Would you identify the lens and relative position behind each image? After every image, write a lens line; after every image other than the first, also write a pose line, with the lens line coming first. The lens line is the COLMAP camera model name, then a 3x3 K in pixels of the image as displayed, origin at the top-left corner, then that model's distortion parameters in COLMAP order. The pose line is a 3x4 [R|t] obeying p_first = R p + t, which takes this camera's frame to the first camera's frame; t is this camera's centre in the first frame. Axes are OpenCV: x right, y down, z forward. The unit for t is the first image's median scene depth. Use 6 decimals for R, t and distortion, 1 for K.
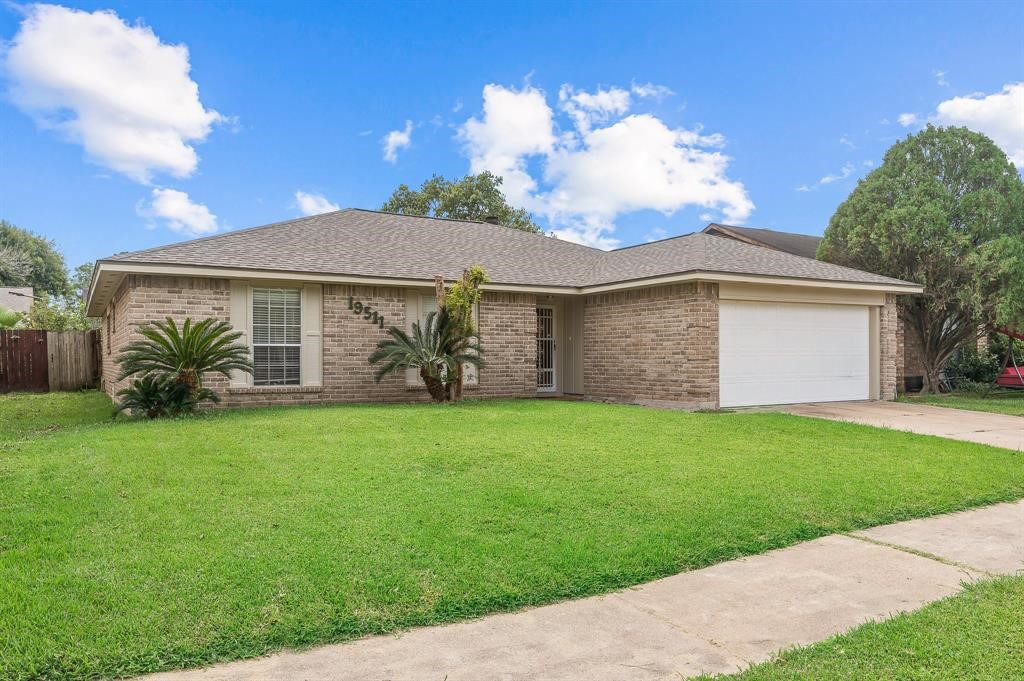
lens RADIAL K [[749.8, 0, 505.6], [0, 749.8, 344.0], [0, 0, 1]] dist [0.003500, 0.001064]
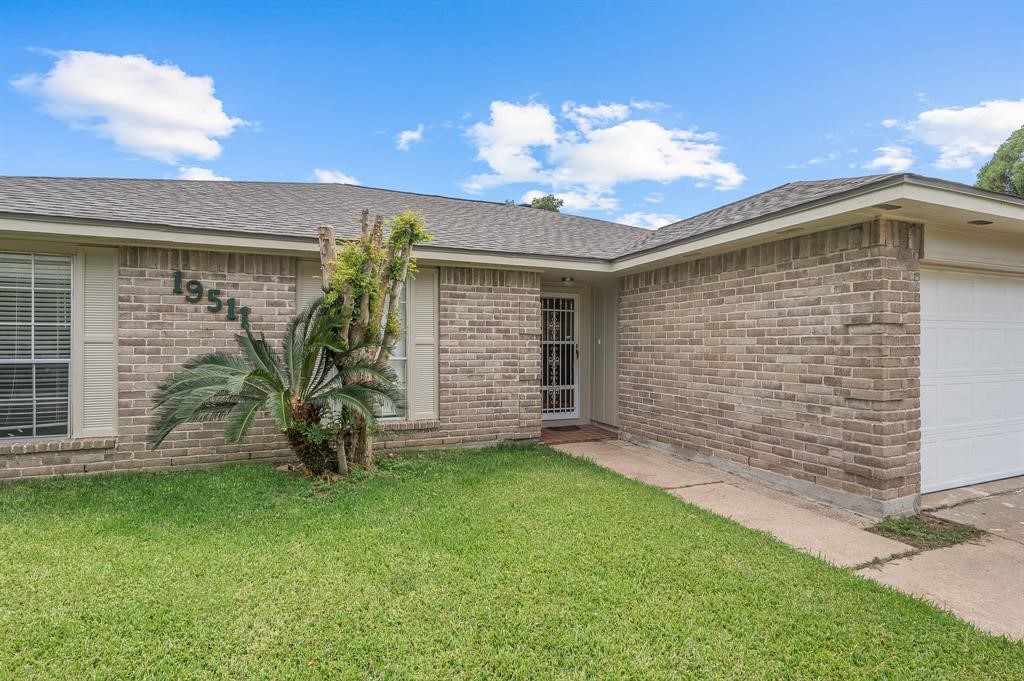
lens RADIAL K [[497.6, 0, 512.0], [0, 497.6, 340.5], [0, 0, 1]] dist [0.002543, -0.000094]
pose [[0.990913, 0.001461, -0.134498, 0.083528], [-0.000145, 0.999952, 0.009794, -0.015821], [0.134506, -0.009685, 0.990865, 0.664397]]
